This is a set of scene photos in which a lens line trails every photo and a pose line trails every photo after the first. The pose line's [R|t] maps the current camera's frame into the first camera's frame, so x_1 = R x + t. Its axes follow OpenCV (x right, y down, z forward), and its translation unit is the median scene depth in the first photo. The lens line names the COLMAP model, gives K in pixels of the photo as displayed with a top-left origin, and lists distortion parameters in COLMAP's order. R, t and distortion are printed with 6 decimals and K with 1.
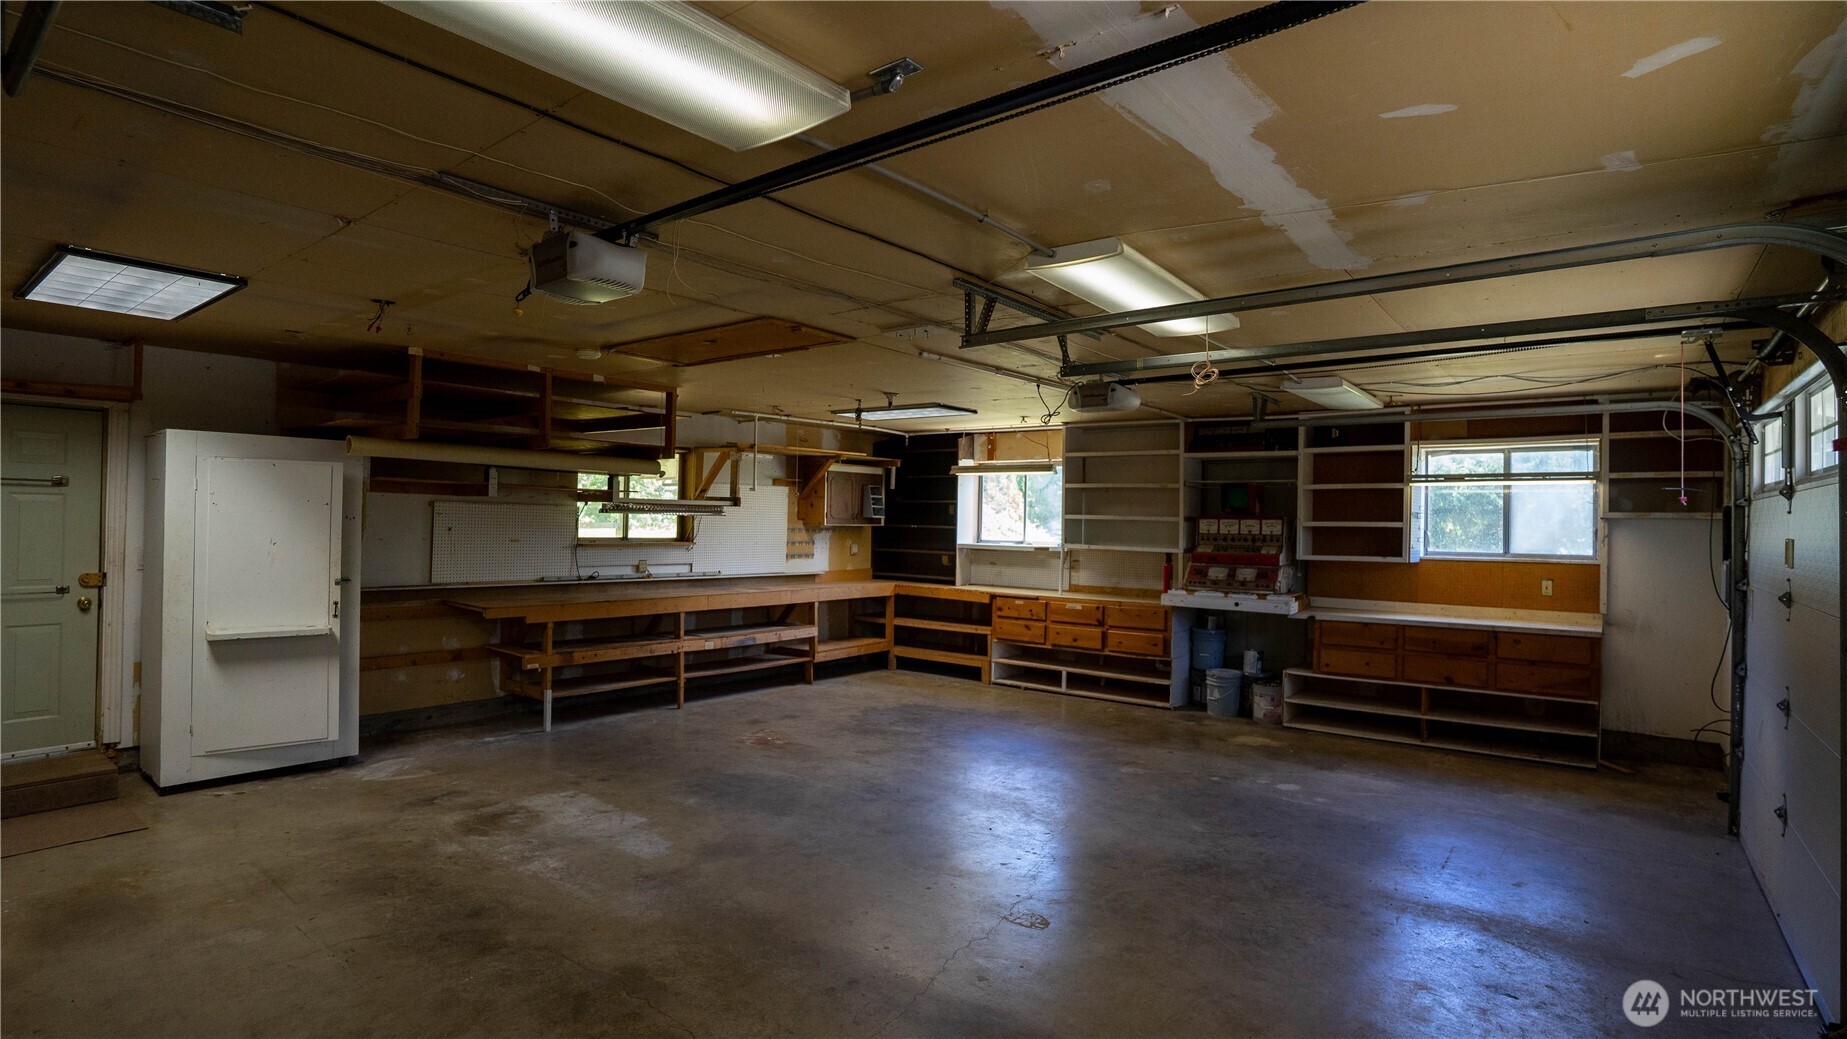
lens RADIAL K [[910.0, 0, 906.3], [0, 910.0, 511.0], [0, 0, 1]] dist [-0.072419, 0.032934]
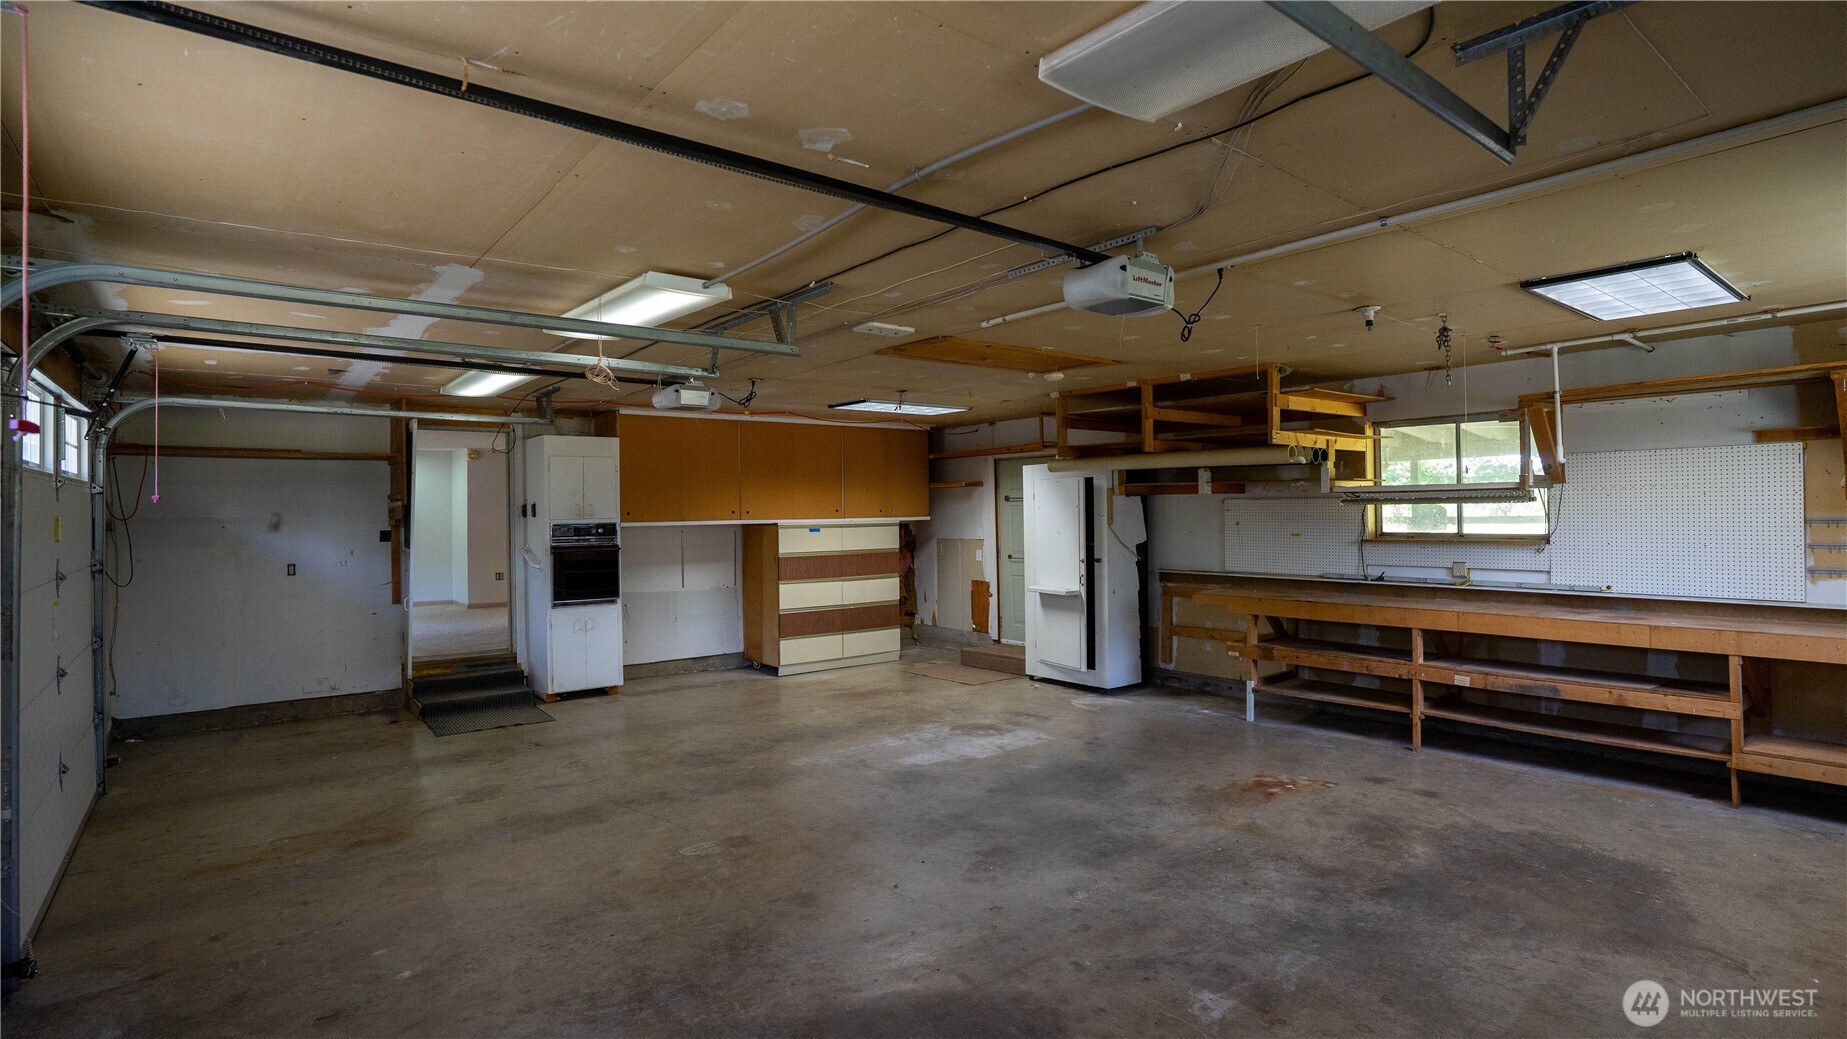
lens RADIAL K [[910.0, 0, 906.3], [0, 910.0, 511.0], [0, 0, 1]] dist [-0.072419, 0.032934]
pose [[-0.220284, -0.017601, -0.975277, 0.706990], [0.019331, 0.999562, -0.022406, 0.022658], [0.975244, -0.023789, -0.219847, 0.874997]]
